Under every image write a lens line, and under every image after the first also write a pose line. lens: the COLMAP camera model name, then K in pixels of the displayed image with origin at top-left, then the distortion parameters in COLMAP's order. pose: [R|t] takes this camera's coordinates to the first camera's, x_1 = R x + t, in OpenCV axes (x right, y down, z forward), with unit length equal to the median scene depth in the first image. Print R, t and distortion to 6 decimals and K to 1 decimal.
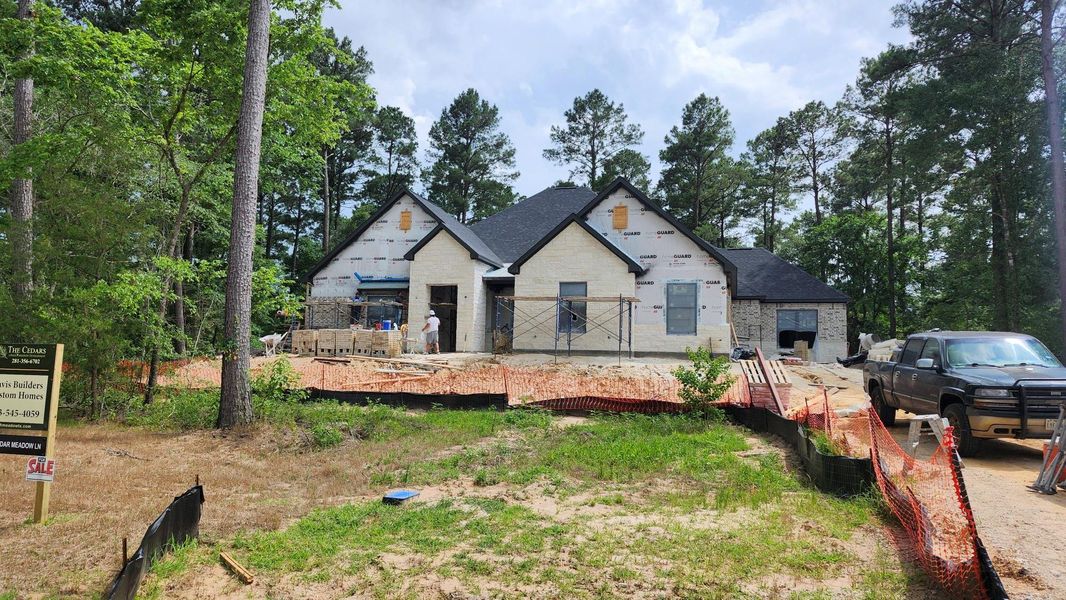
lens RADIAL K [[733.2, 0, 533.0], [0, 733.2, 300.0], [0, 0, 1]] dist [0.061517, -0.002926]
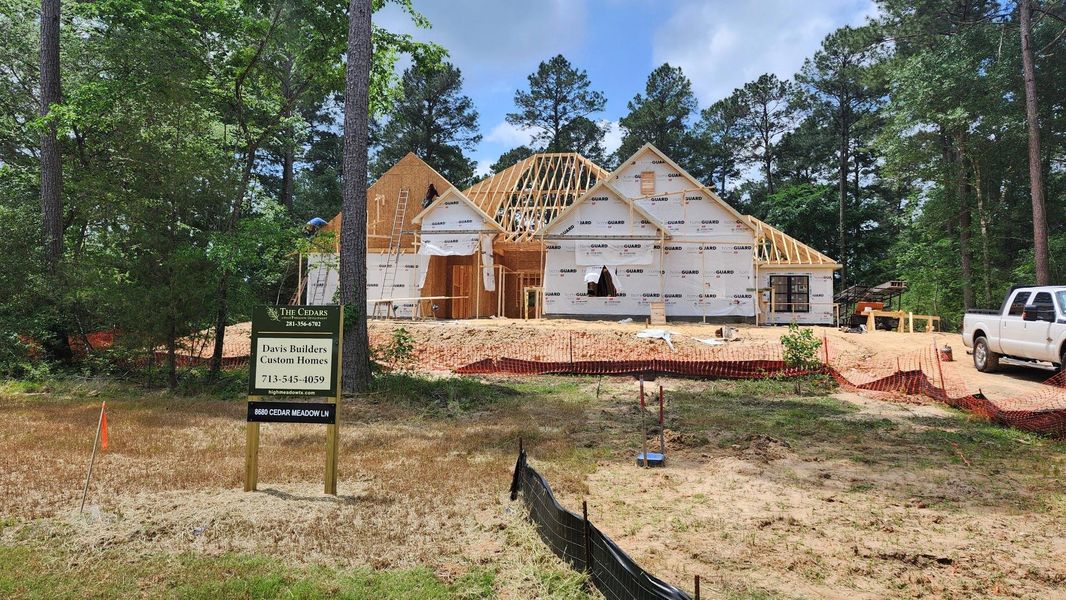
lens RADIAL K [[730.1, 0, 537.8], [0, 730.1, 290.4], [0, 0, 1]] dist [0.056207, 0.000176]
pose [[0.993695, -0.003228, 0.112075, -0.056429], [-0.000360, 0.999489, 0.031975, 0.001193], [-0.112121, -0.031814, 0.993185, 0.007143]]
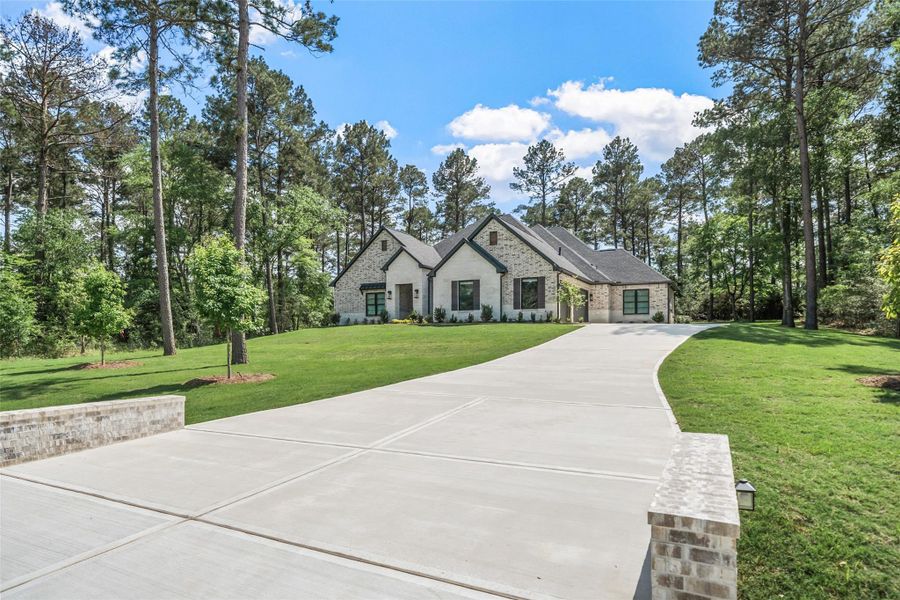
lens RADIAL K [[494.3, 0, 451.9], [0, 494.3, 349.6], [0, 0, 1]] dist [-0.002121, -0.000197]
pose [[0.980254, -0.020967, -0.196628, 0.092686], [0.046446, 0.990958, 0.125880, -0.004844], [0.192211, -0.132527, 0.972364, -0.043055]]
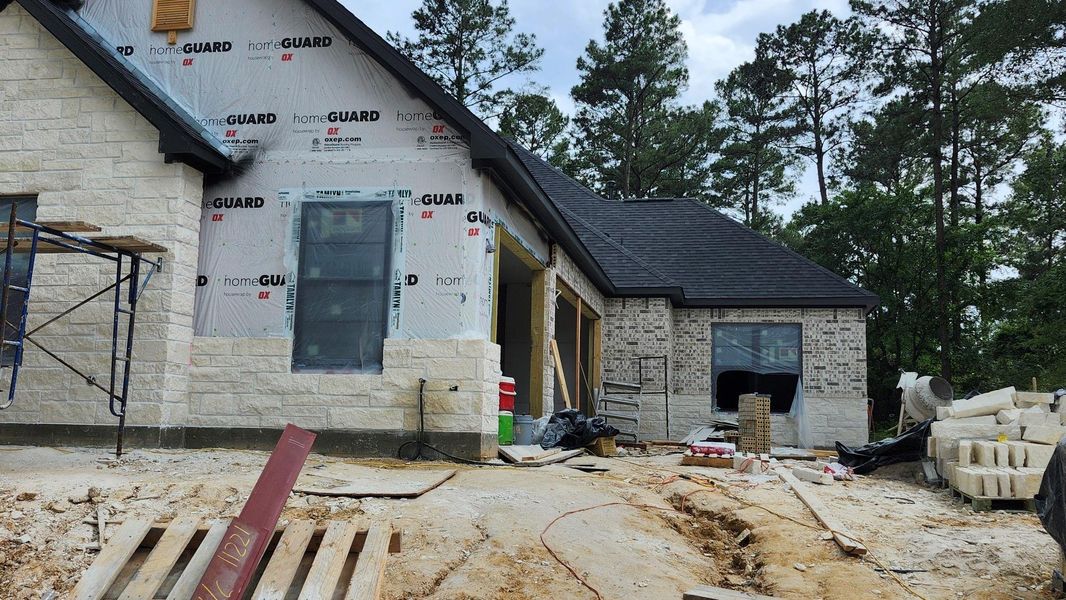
lens RADIAL K [[955.7, 0, 533.0], [0, 955.7, 300.0], [0, 0, 1]] dist [0.061596, -0.002027]
pose [[0.997854, 0.014218, 0.063910, 0.097189], [-0.011394, 0.998952, -0.044327, 0.013339], [-0.064473, 0.043504, 0.996971, 0.227354]]
